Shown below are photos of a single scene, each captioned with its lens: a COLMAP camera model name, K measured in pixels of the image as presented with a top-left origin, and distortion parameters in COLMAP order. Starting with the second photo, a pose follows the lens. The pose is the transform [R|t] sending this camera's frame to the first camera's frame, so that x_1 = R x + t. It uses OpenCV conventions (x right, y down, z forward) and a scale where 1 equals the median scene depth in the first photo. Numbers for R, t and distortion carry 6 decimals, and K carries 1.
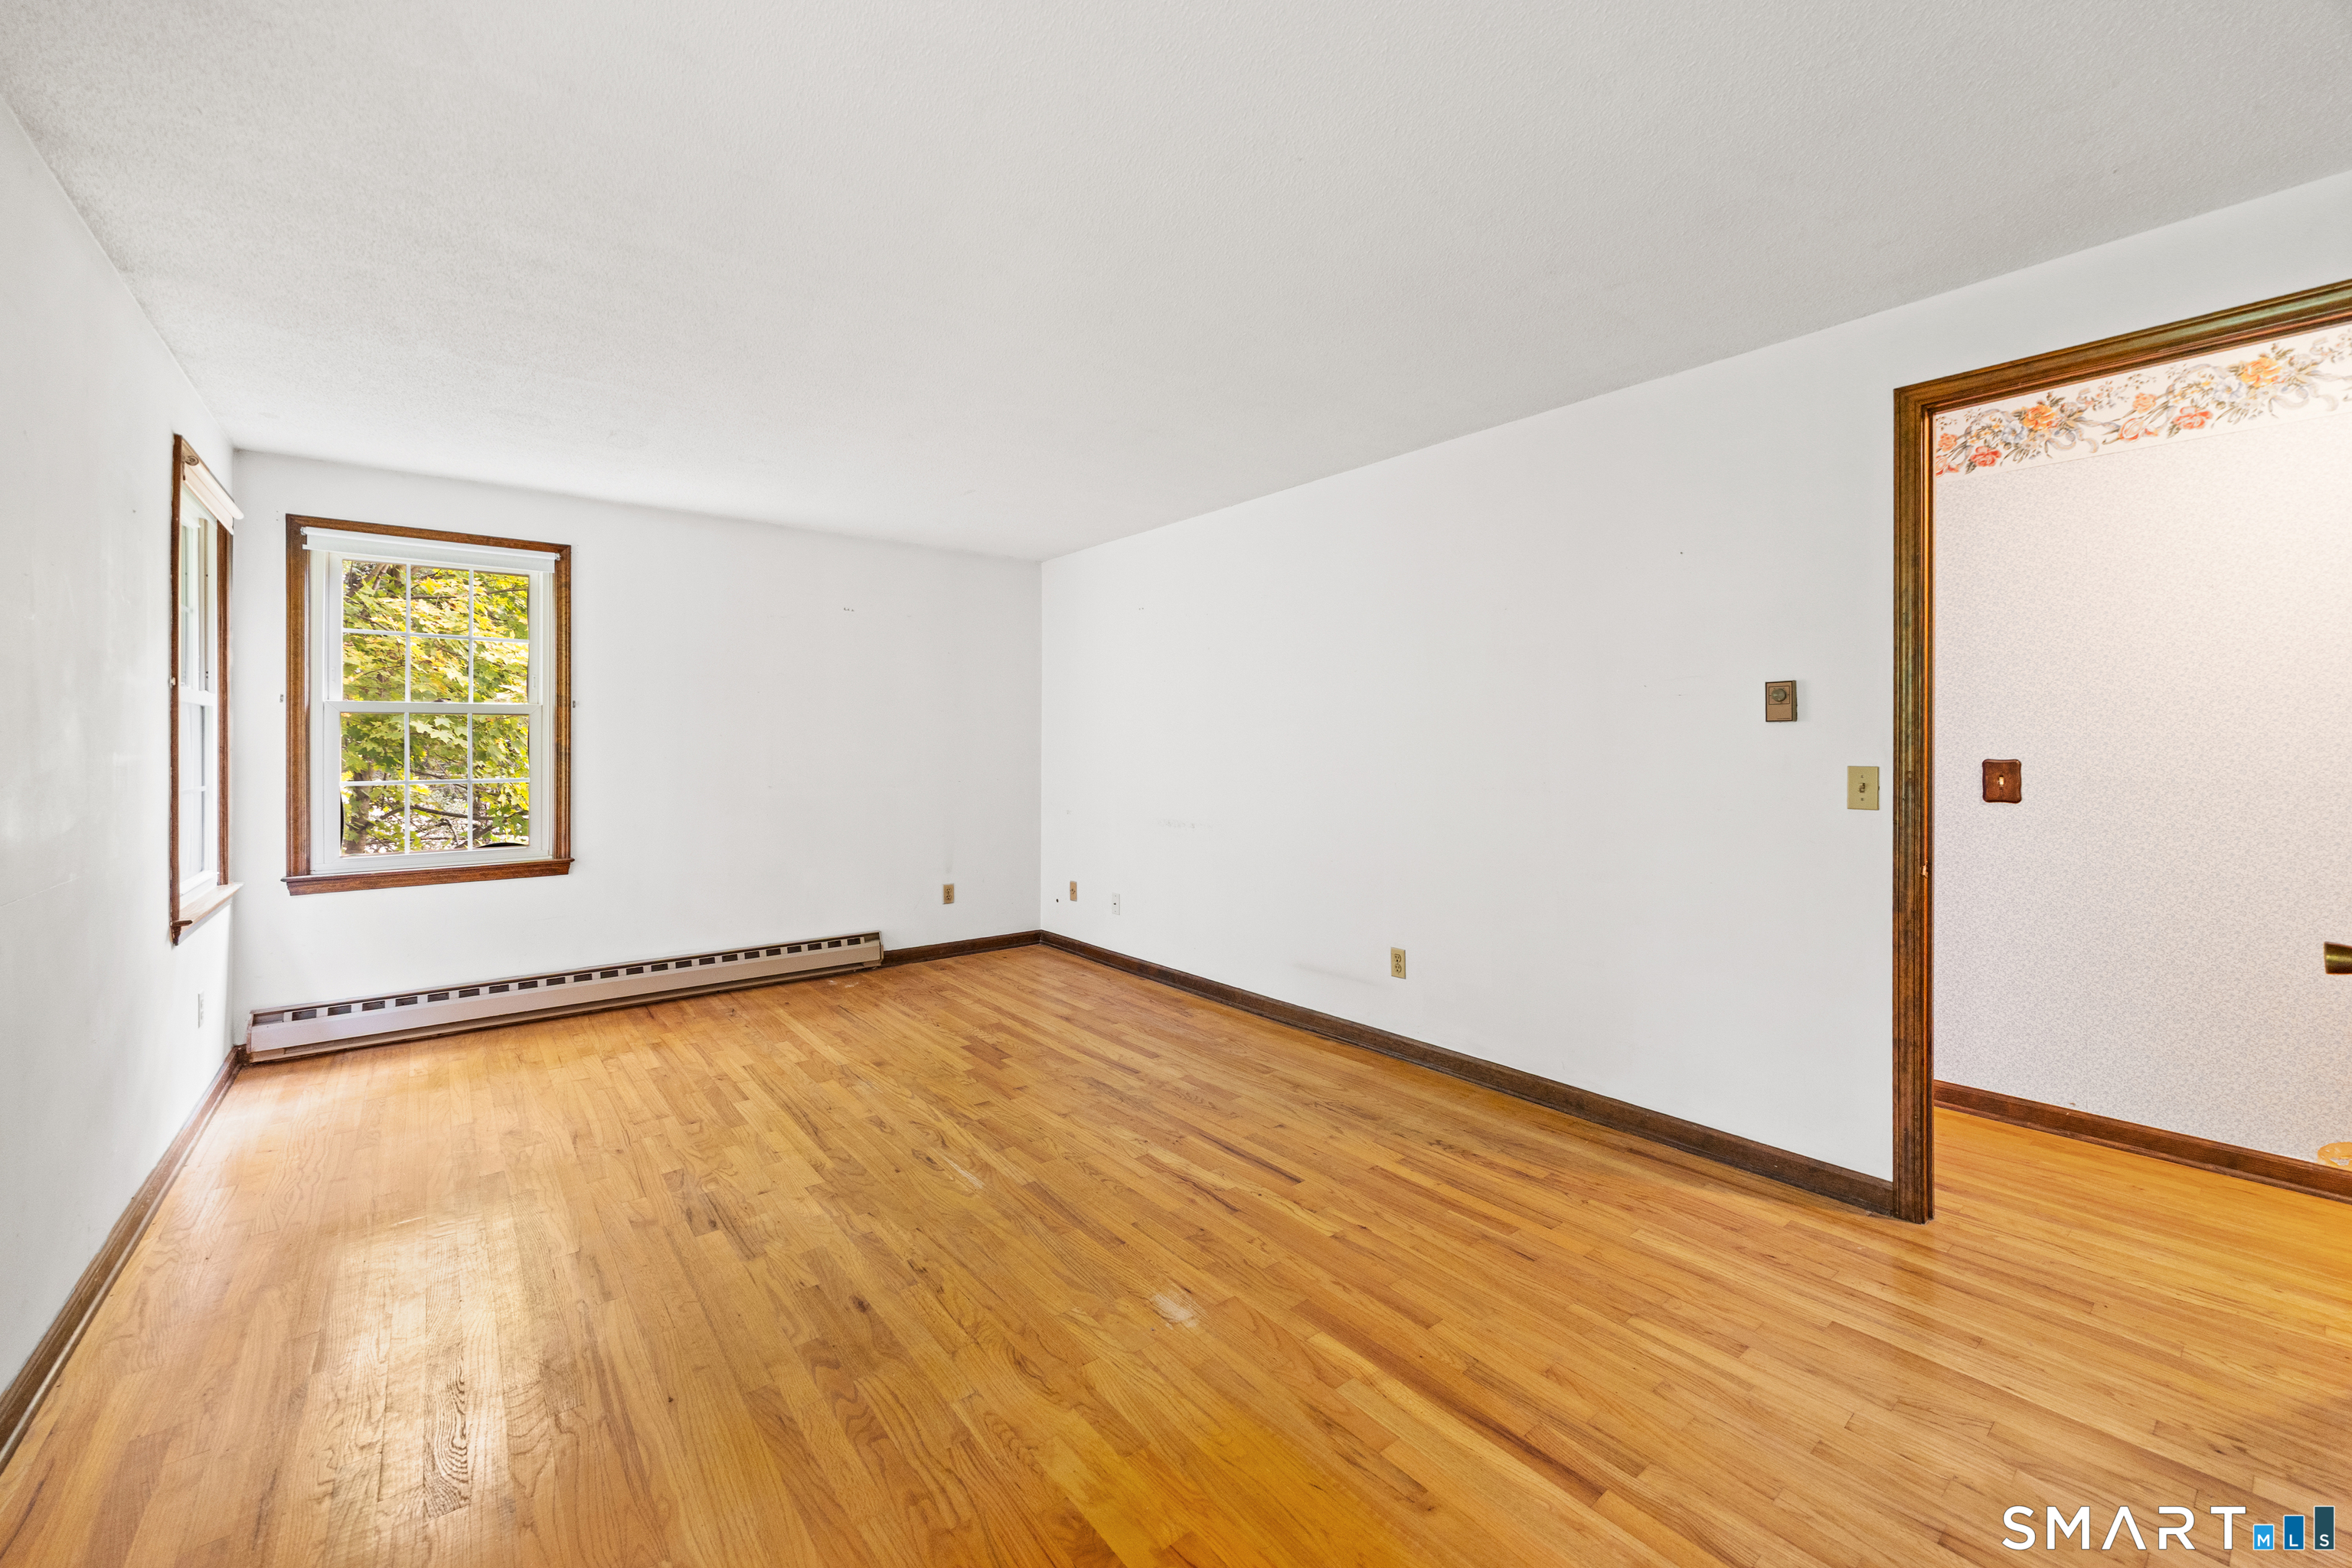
lens RADIAL K [[924.1, 0, 1170.1], [0, 924.1, 733.6], [0, 0, 1]] dist [-0.000981, -0.000069]
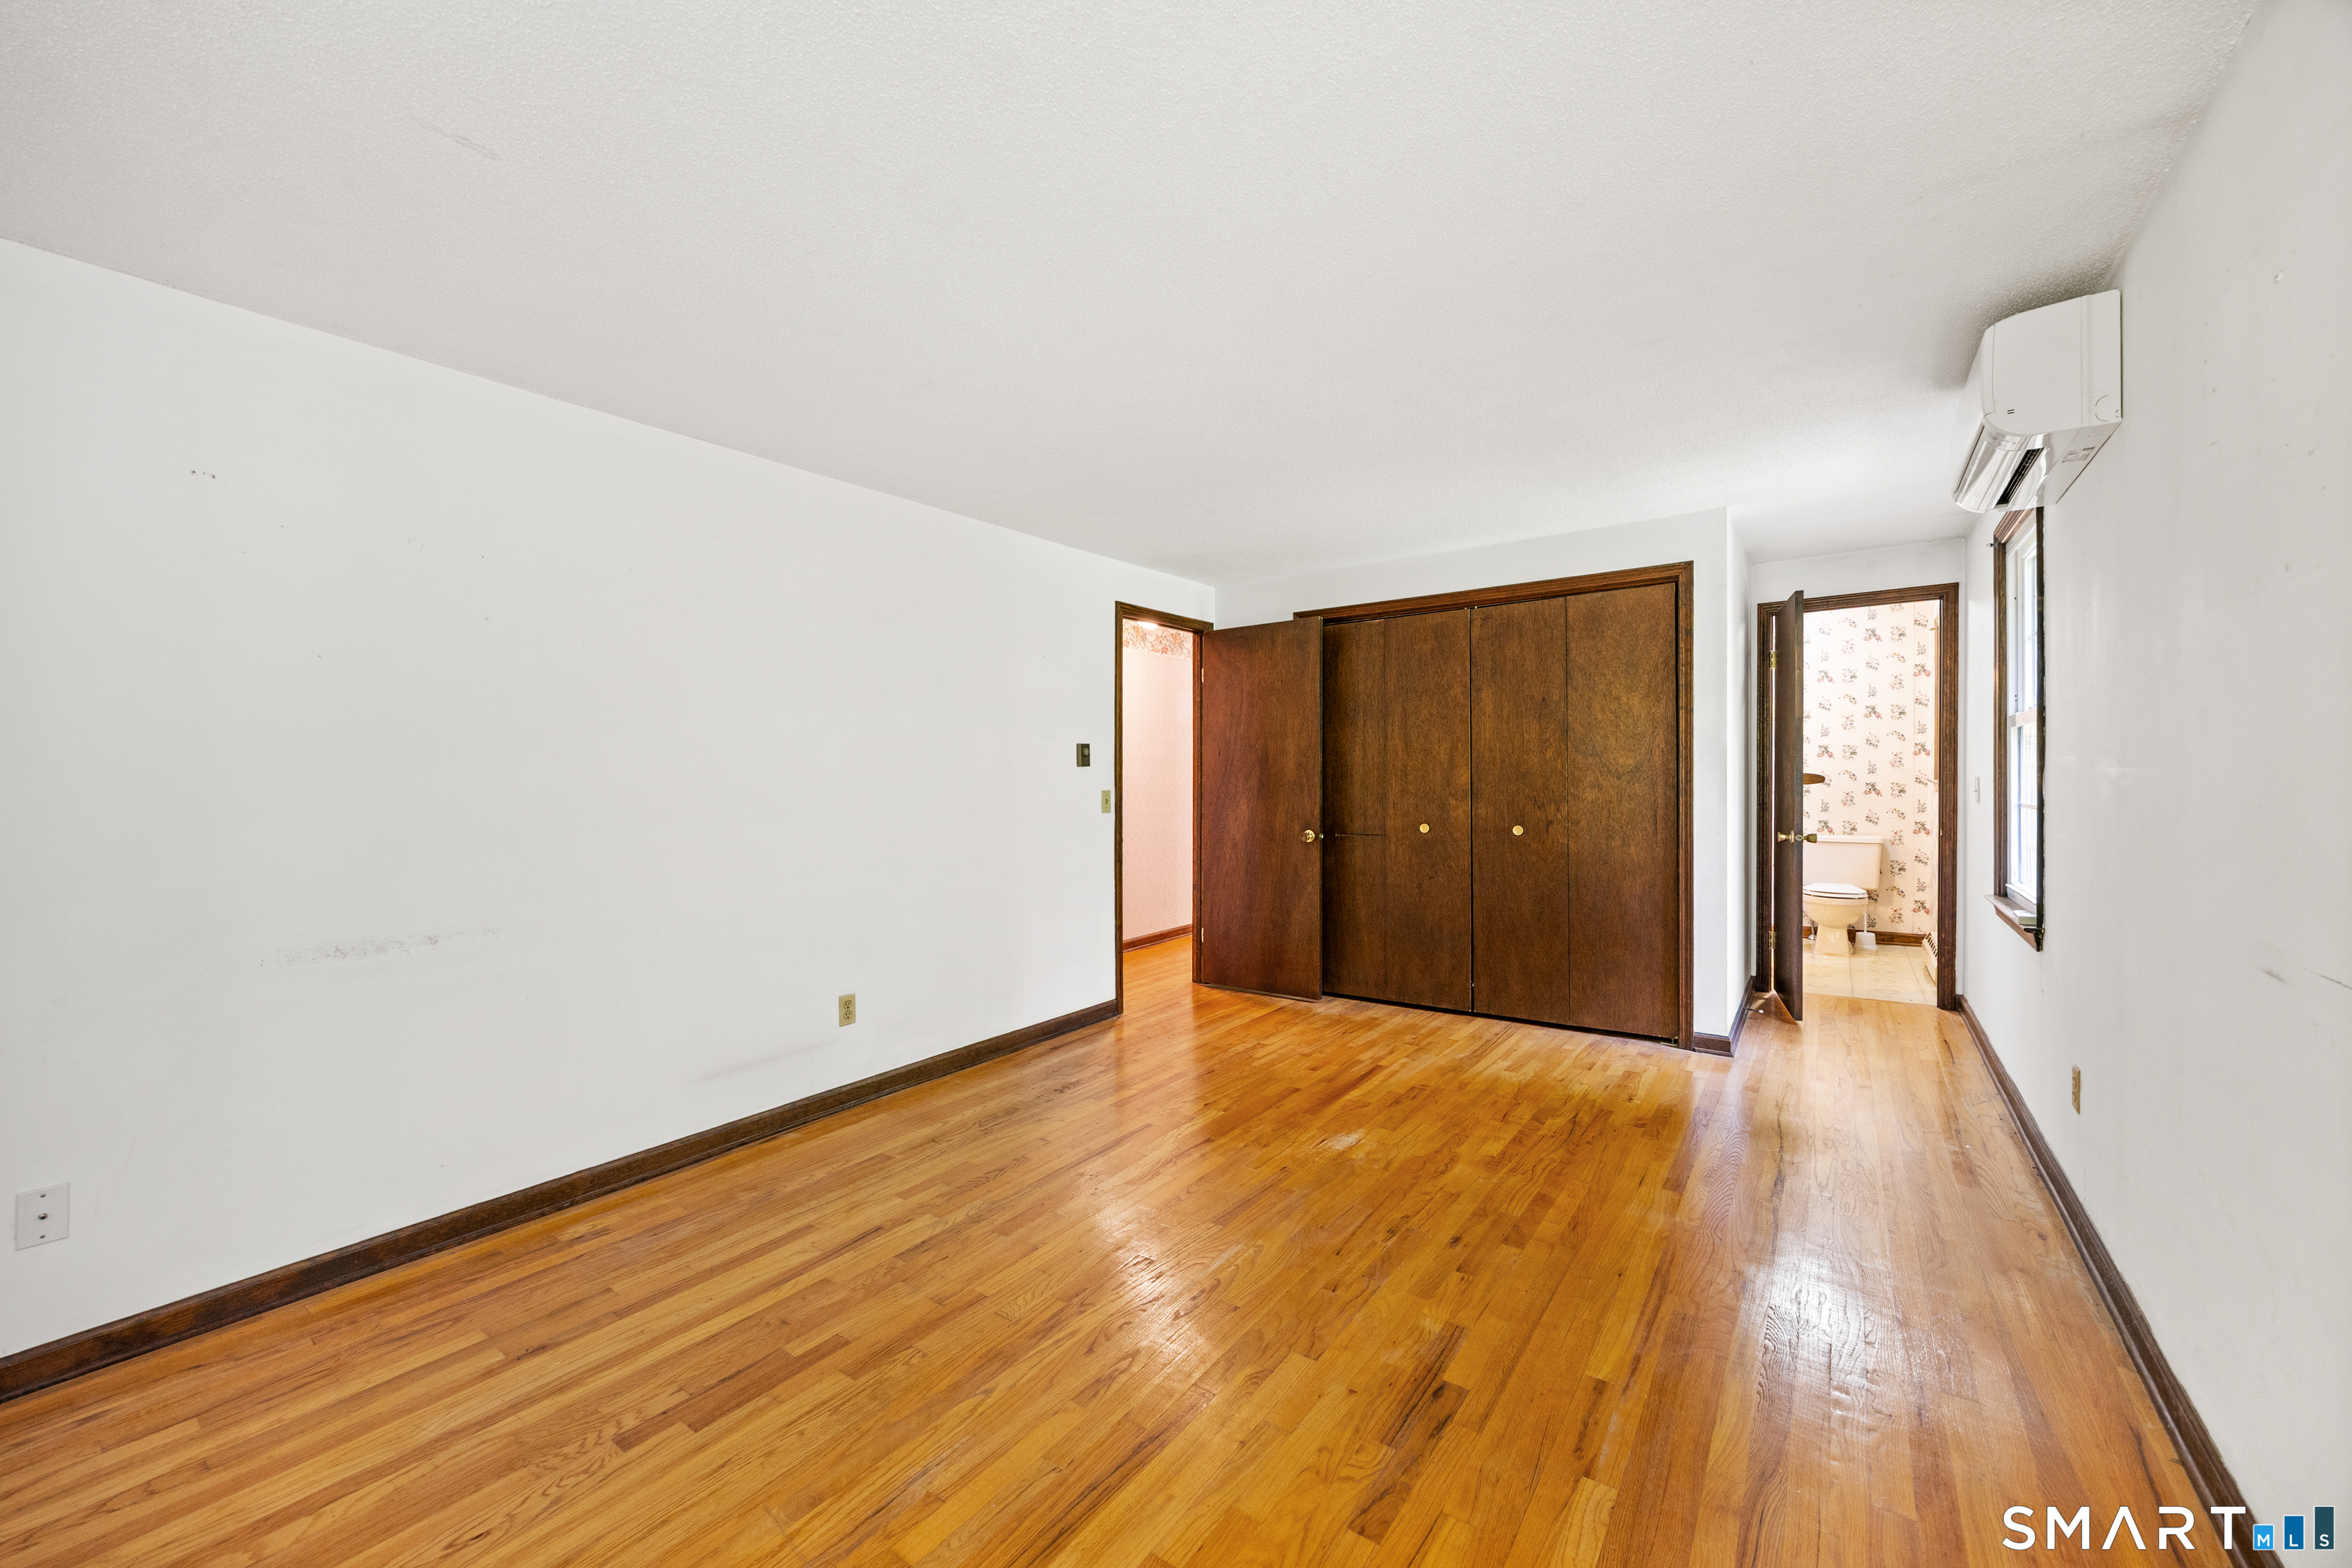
lens RADIAL K [[924.1, 0, 1186.5], [0, 924.1, 786.9], [0, 0, 1]] dist [-0.000981, -0.000069]
pose [[-0.278269, -0.003585, 0.960497, -1.132188], [0.002618, 0.999986, 0.004490, 0.020633], [-0.960500, 0.003764, -0.278255, 1.362756]]
